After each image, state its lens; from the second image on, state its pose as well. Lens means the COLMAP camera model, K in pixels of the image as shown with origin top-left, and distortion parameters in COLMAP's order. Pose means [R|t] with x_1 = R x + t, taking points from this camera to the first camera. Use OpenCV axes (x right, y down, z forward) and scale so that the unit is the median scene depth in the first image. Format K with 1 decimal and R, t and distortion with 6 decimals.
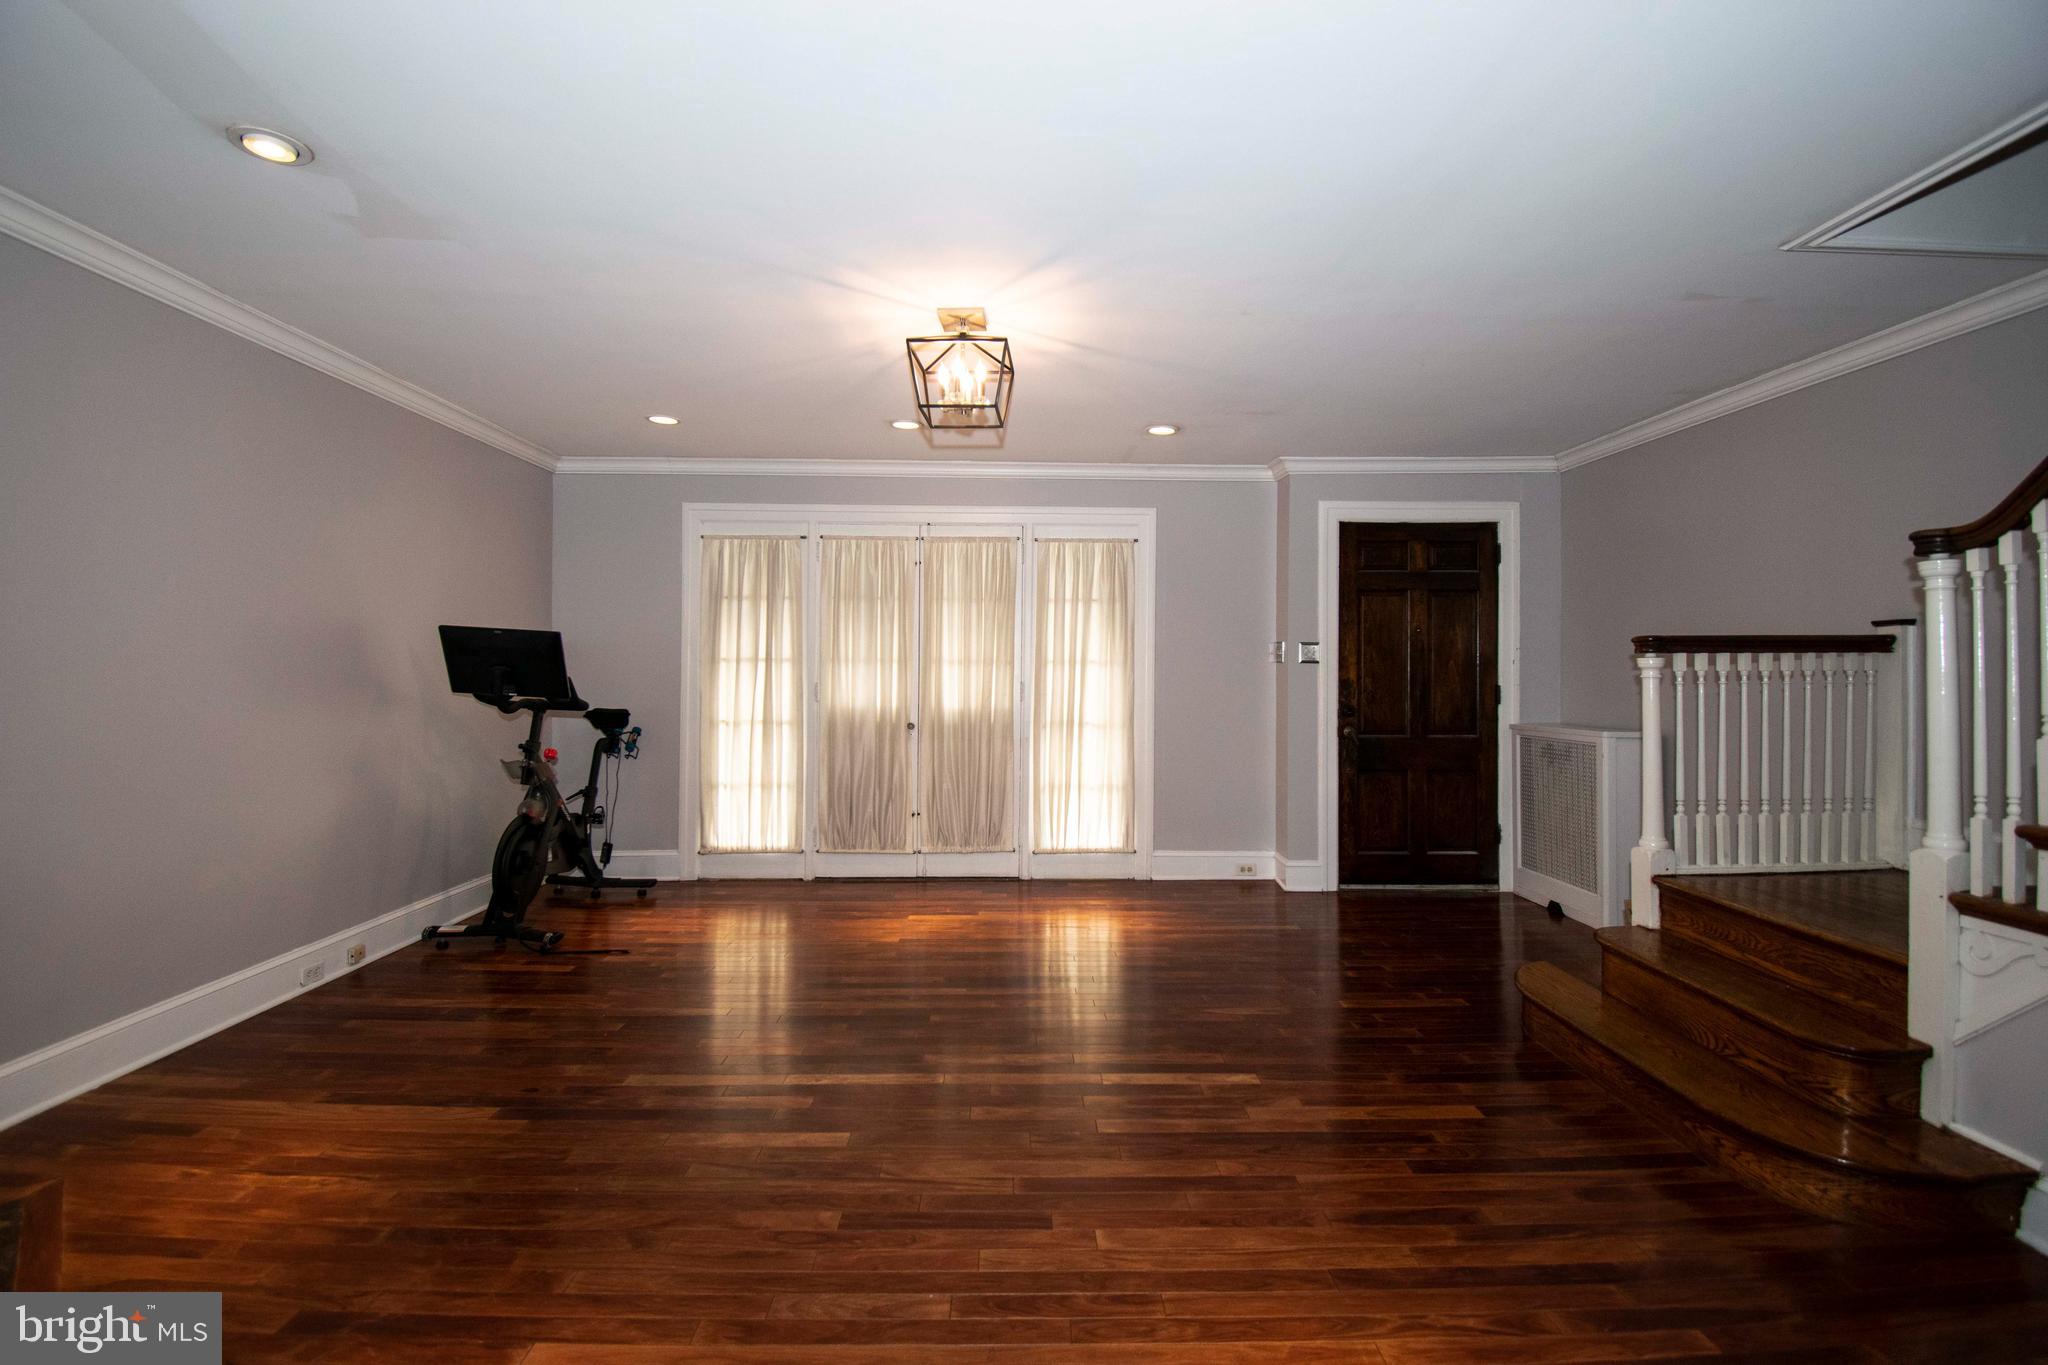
lens RADIAL K [[906.5, 0, 1026.2], [0, 906.5, 664.9], [0, 0, 1]] dist [0.021613, -0.026234]
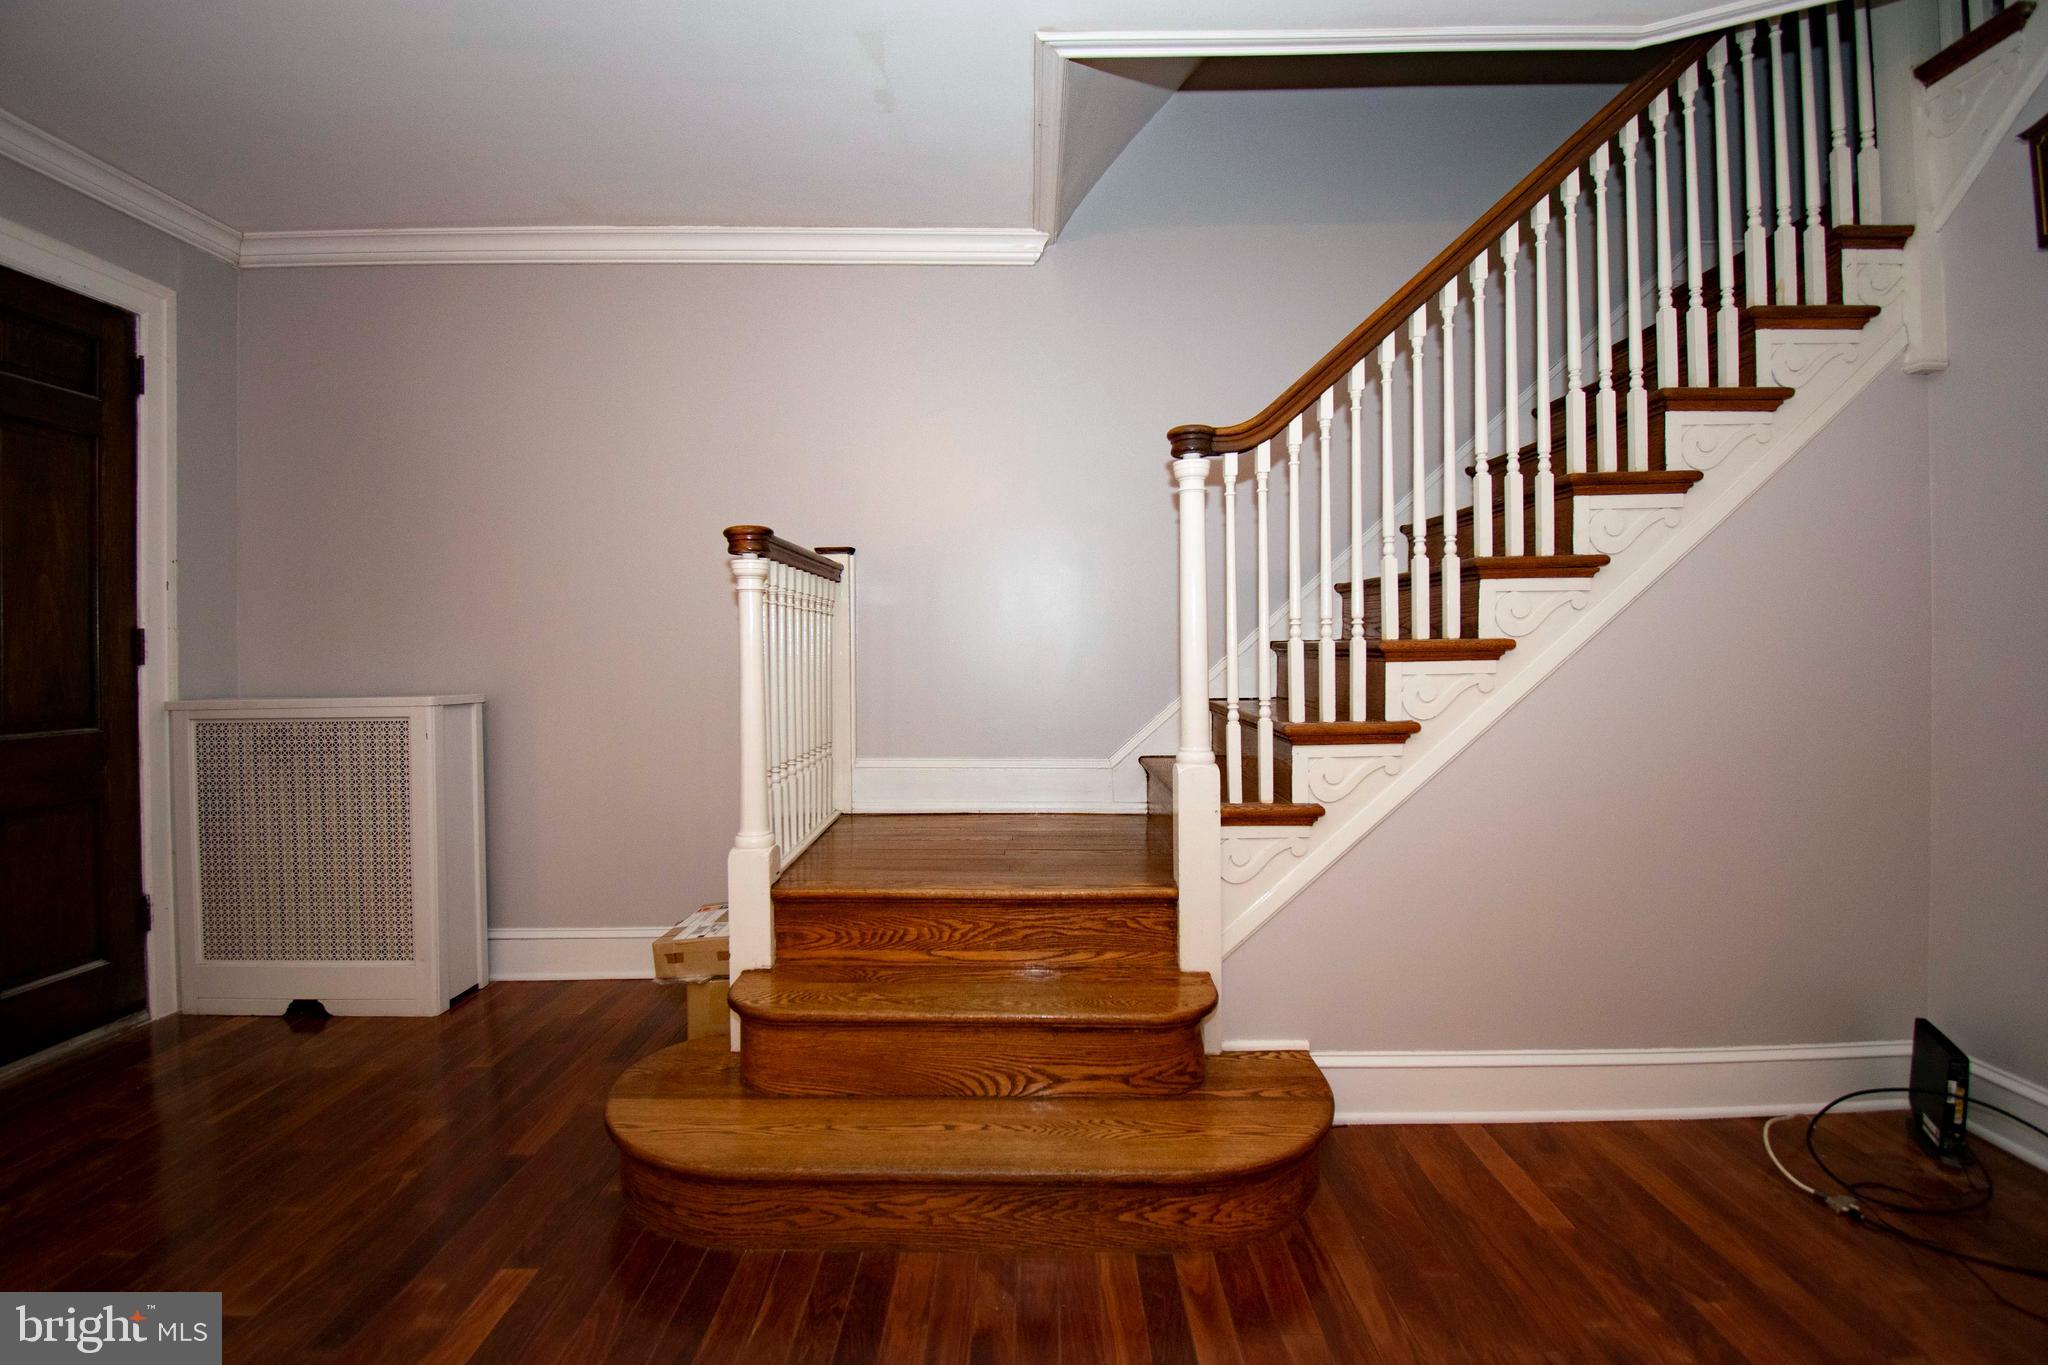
lens RADIAL K [[900.6, 0, 1028.7], [0, 900.6, 666.5], [0, 0, 1]] dist [0.017572, -0.024397]
pose [[0.028843, -0.013193, 0.999497, 0.025475], [-0.000194, 0.999913, 0.013204, 0.041234], [-0.999584, -0.000574, 0.028838, 0.533211]]
